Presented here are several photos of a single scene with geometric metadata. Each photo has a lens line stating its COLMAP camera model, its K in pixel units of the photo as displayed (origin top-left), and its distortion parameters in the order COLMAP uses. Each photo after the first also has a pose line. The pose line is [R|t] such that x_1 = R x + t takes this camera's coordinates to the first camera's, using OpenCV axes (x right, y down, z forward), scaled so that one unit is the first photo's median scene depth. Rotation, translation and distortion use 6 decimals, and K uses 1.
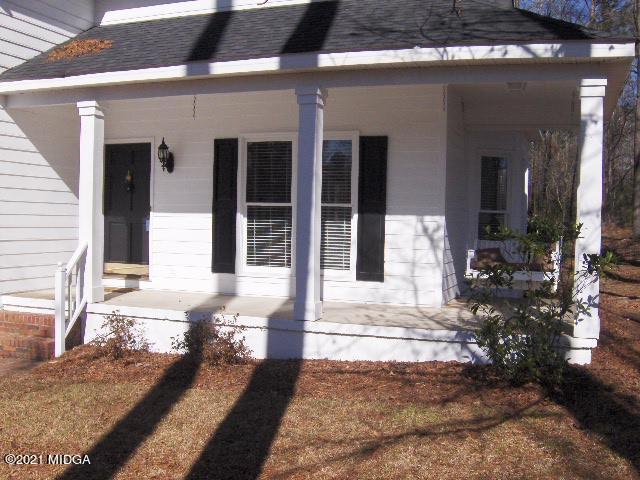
lens RADIAL K [[719.9, 0, 320.0], [0, 719.9, 240.0], [0, 0, 1]] dist [-0.252492, 0.229695]
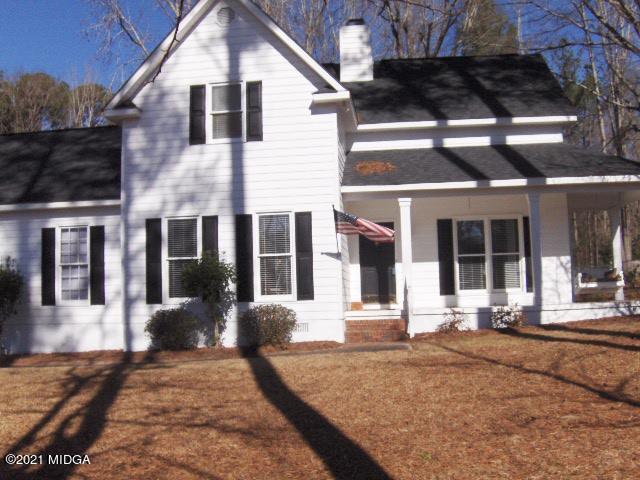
lens RADIAL K [[719.9, 0, 320.0], [0, 719.9, 240.0], [0, 0, 1]] dist [-0.252492, 0.229695]
pose [[0.973886, -0.026177, 0.225522, -0.919826], [0.052004, 0.992642, -0.109352, 0.096100], [-0.221000, 0.118224, 0.968082, -0.706650]]
